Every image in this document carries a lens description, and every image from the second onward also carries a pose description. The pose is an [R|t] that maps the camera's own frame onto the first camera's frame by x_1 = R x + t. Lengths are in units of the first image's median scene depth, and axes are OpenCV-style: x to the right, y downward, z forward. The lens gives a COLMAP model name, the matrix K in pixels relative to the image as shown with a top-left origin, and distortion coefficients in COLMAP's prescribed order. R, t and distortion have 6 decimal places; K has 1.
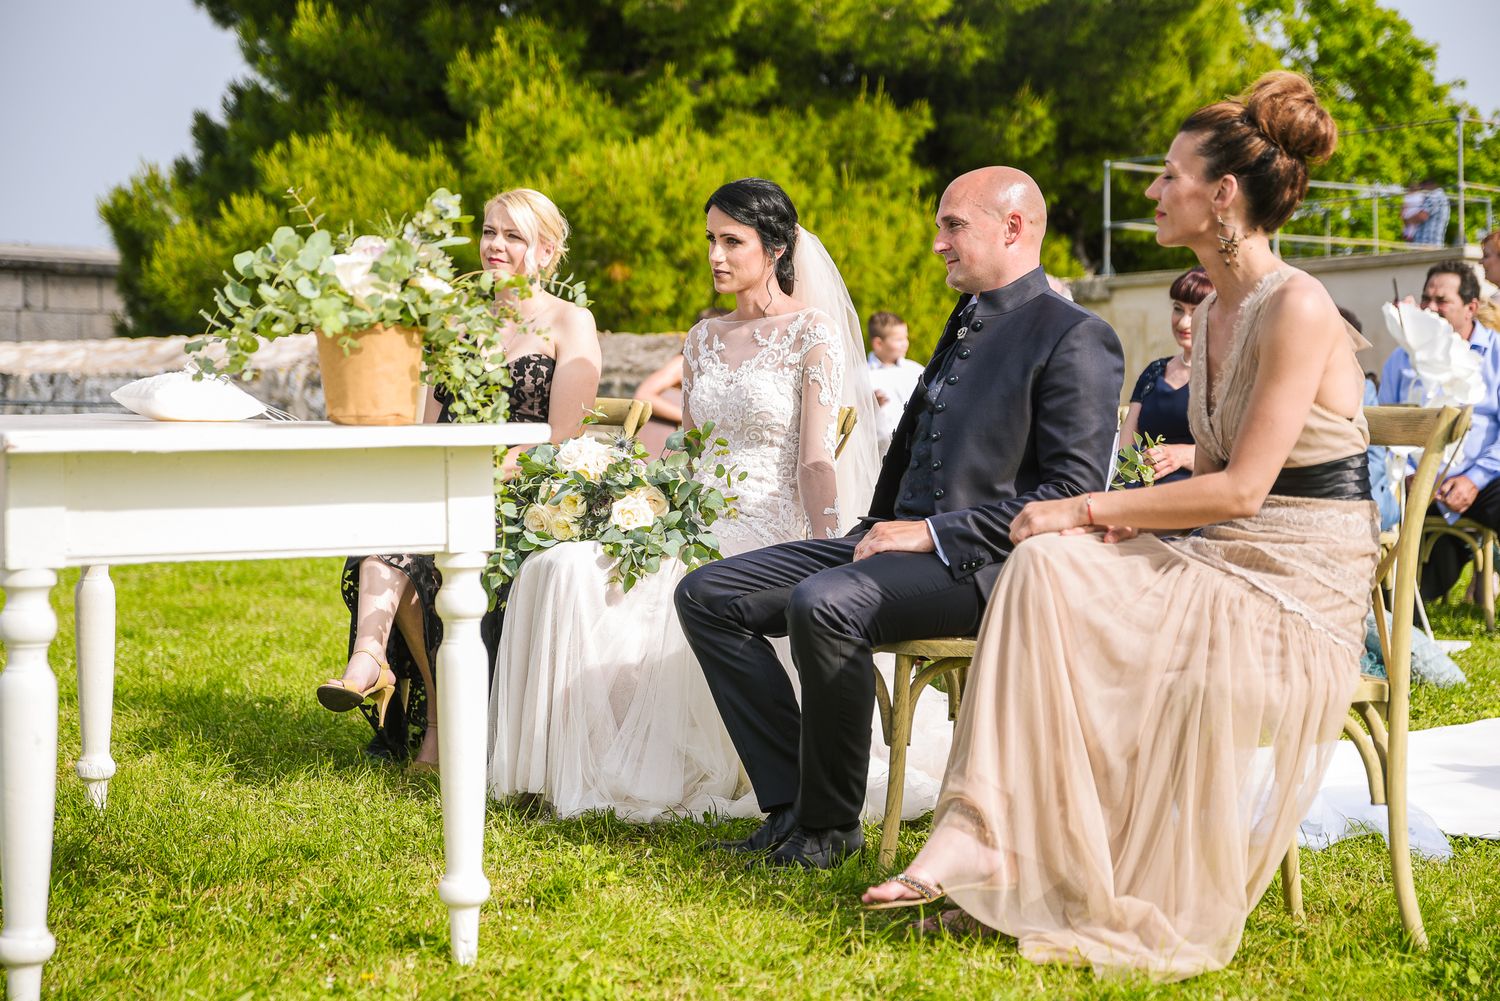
lens RADIAL K [[2574.8, 0, 750.0], [0, 2574.8, 500.5], [0, 0, 1]] dist [0.178490, -0.036501]
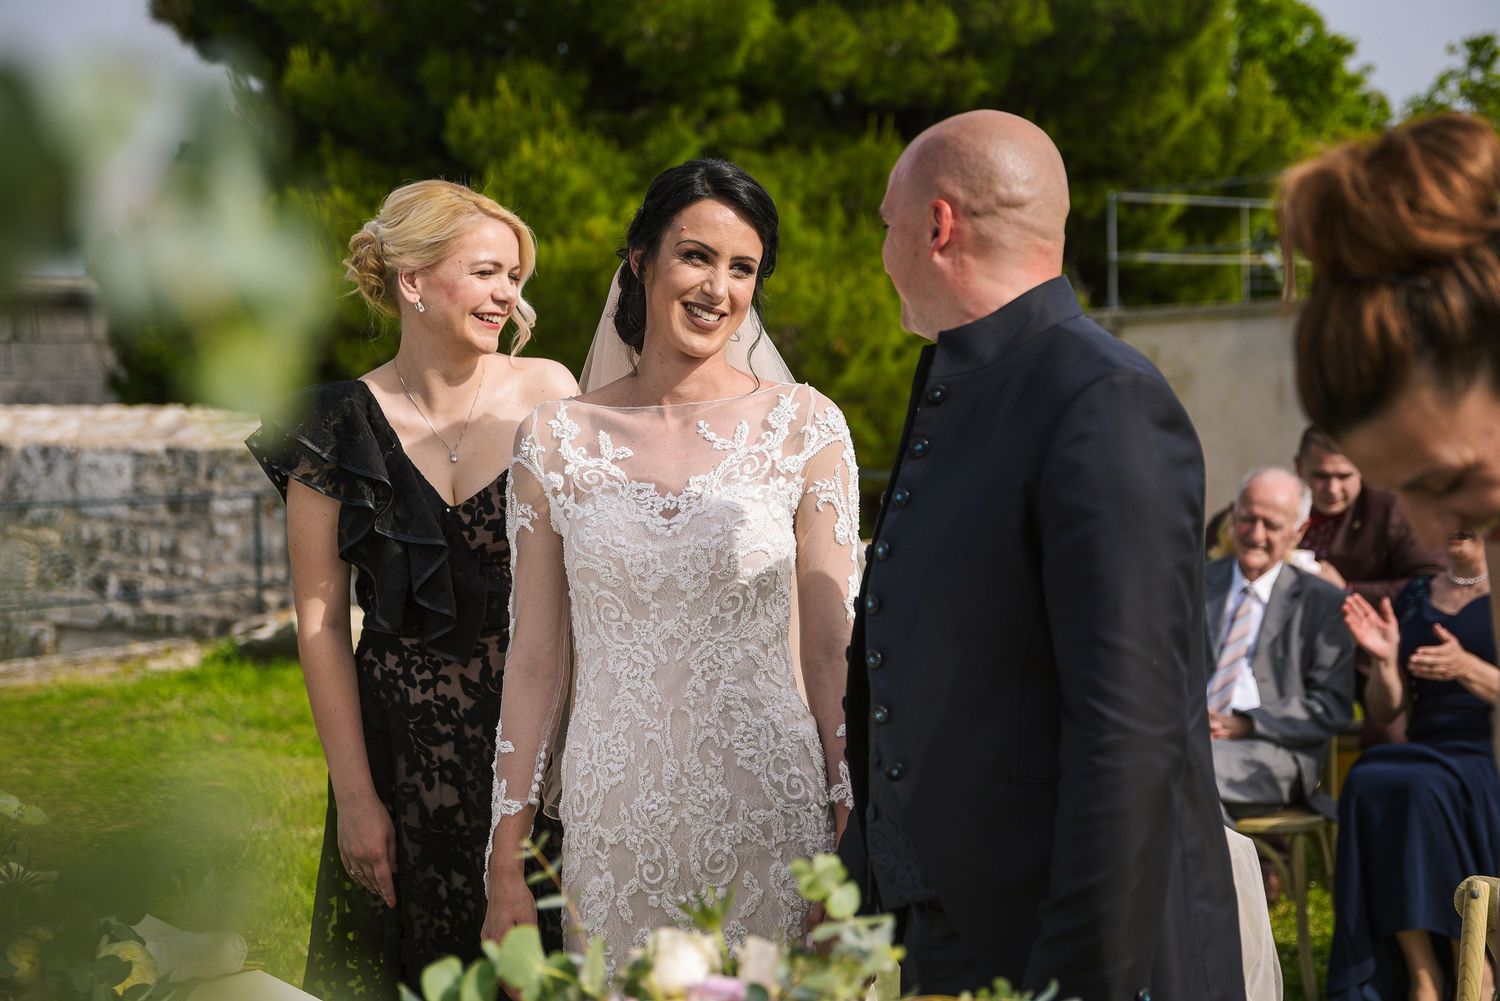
lens RADIAL K [[2313.3, 0, 750.0], [0, 2313.3, 500.5], [0, 0, 1]] dist [0.102244, 0.057672]
pose [[0.999329, -0.019369, 0.031086, -0.033705], [0.018387, 0.999332, 0.031574, -0.048954], [-0.031677, -0.030981, 0.999018, 0.125814]]
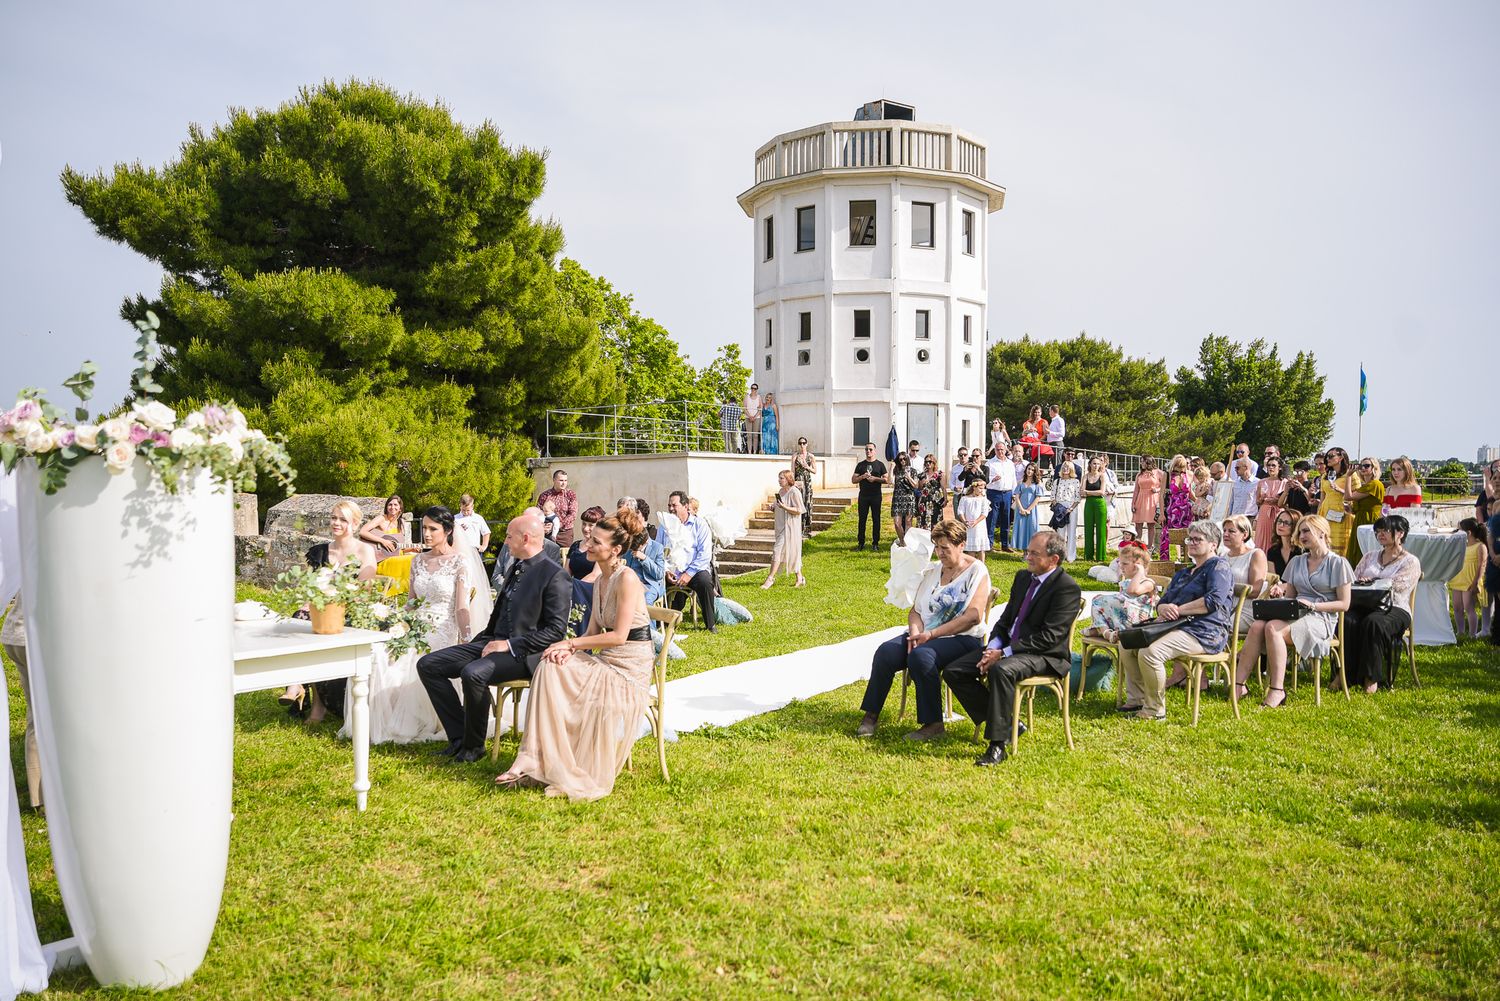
lens RADIAL K [[1166.5, 0, 750.0], [0, 1166.5, 500.5], [0, 0, 1]] dist [-0.113489, 0.134539]
pose [[0.950249, -0.001628, 0.311486, -0.022313], [0.004950, 0.999939, -0.009874, -0.038488], [-0.311451, 0.010924, 0.950199, -0.095893]]
